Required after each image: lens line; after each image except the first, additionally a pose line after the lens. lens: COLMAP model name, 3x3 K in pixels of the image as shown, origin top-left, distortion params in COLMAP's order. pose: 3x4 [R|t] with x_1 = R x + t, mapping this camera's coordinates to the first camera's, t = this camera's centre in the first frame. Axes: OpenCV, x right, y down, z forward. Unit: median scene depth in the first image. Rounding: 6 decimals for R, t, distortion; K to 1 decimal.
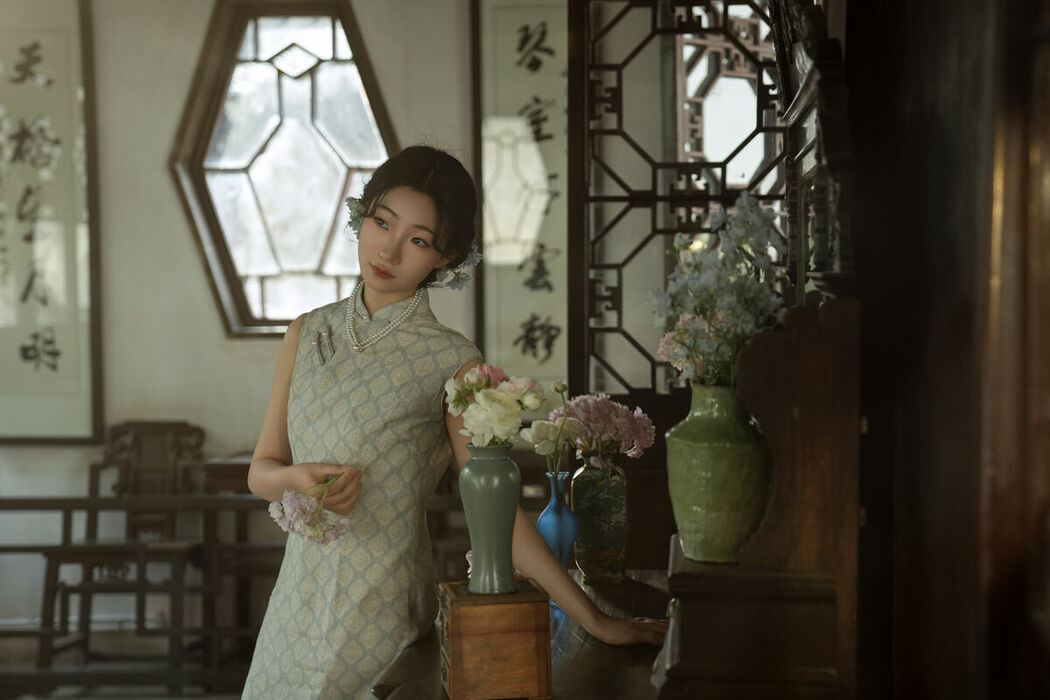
lens RADIAL K [[1790.8, 0, 528.1], [0, 1790.8, 356.2], [0, 0, 1]] dist [0.163377, 0.000000]
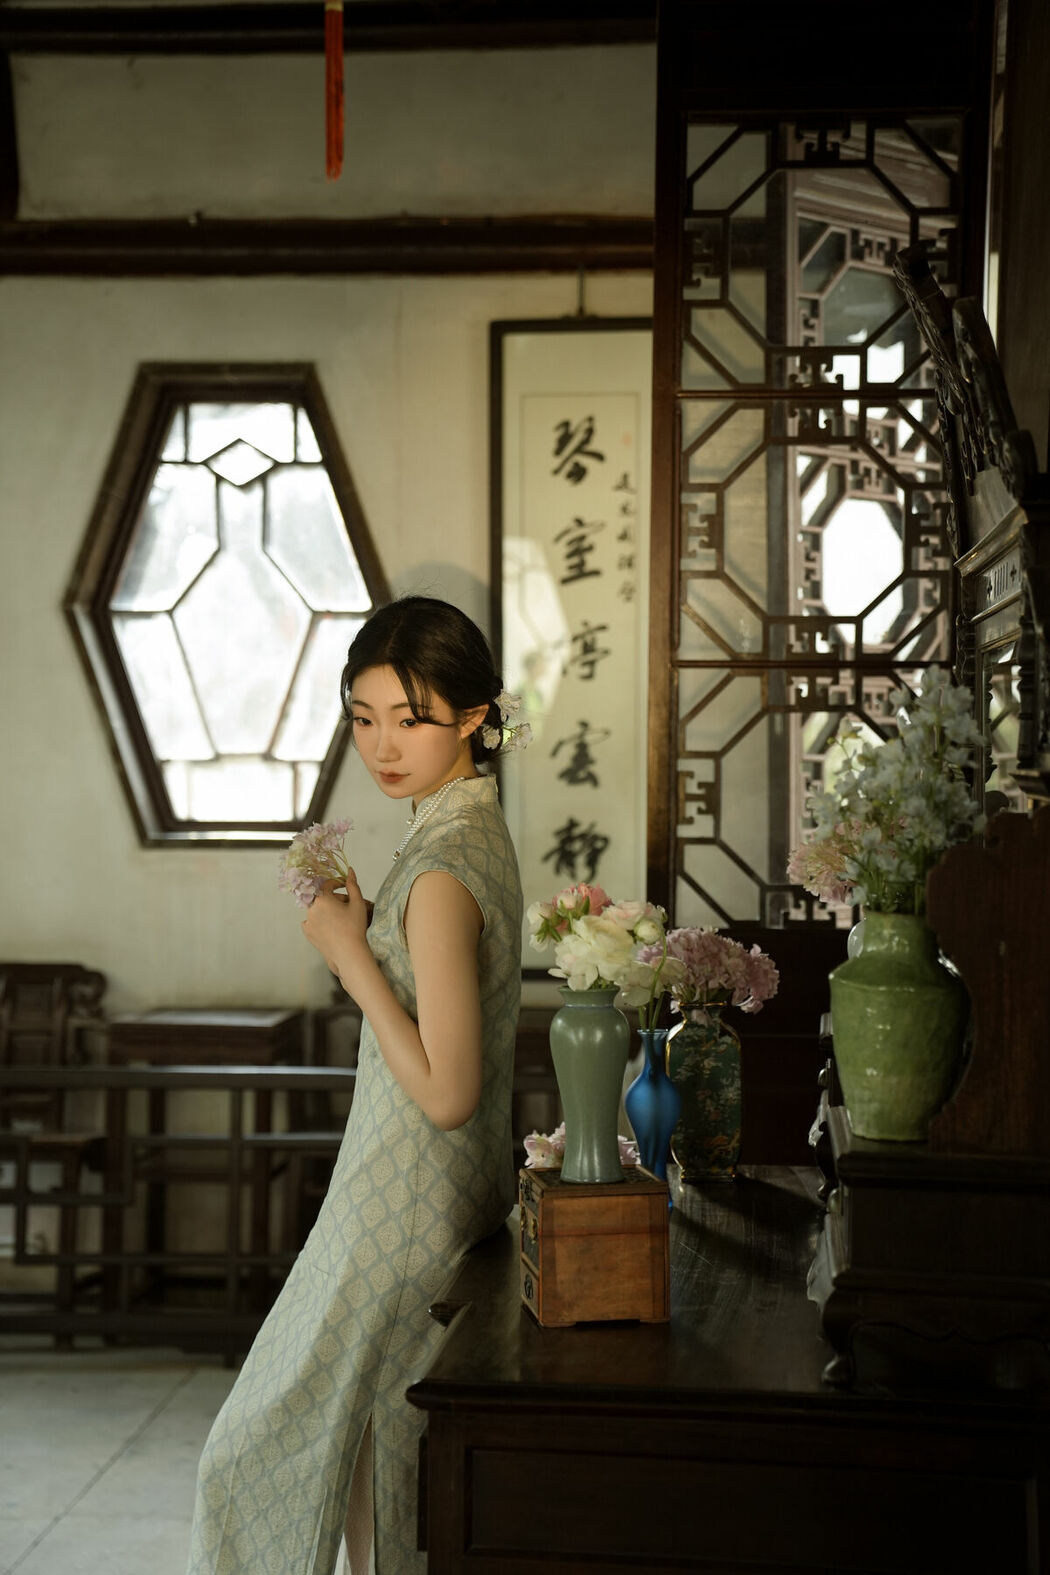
lens RADIAL K [[2686.3, 0, 520.6], [0, 2686.3, 784.7], [0, 0, 1]] dist [0.163377, 0.000000]
pose [[0.999803, 0.010737, 0.016671, -0.042991], [-0.010134, 0.999307, -0.035827, 0.002281], [-0.017044, 0.035651, 0.999219, -0.093279]]
